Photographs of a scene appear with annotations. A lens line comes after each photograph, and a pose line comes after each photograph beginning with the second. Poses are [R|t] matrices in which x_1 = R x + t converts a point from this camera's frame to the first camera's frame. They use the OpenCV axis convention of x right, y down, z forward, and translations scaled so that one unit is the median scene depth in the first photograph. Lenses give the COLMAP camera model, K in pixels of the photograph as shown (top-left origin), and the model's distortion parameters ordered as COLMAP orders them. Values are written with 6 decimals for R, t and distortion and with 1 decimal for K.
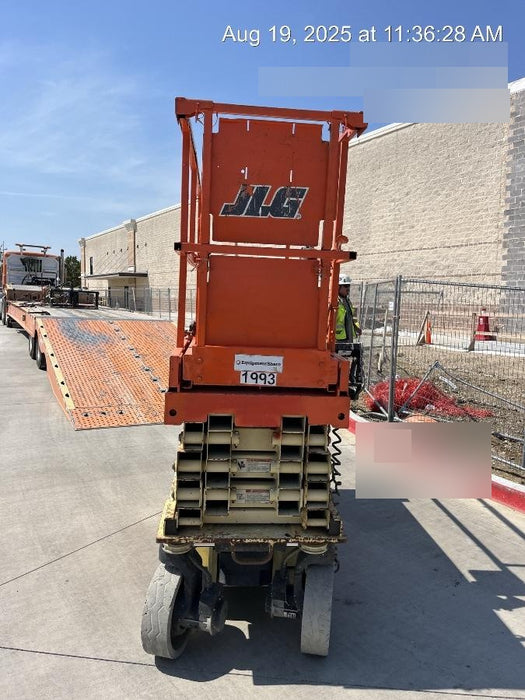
lens RADIAL K [[528.9, 0, 263.1], [0, 528.9, 344.5], [0, 0, 1]] dist [0.054990, -0.066584]
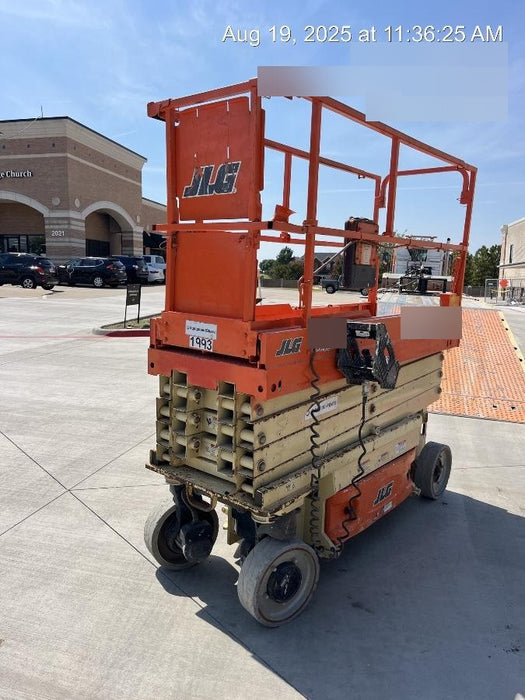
lens RADIAL K [[528.9, 0, 261.3], [0, 528.9, 350.4], [0, 0, 1]] dist [0.054990, -0.066584]
pose [[0.719219, 0.091447, -0.688739, 0.841316], [-0.071774, 0.995776, 0.057264, 0.006287], [0.691067, 0.008248, 0.722744, 0.285381]]
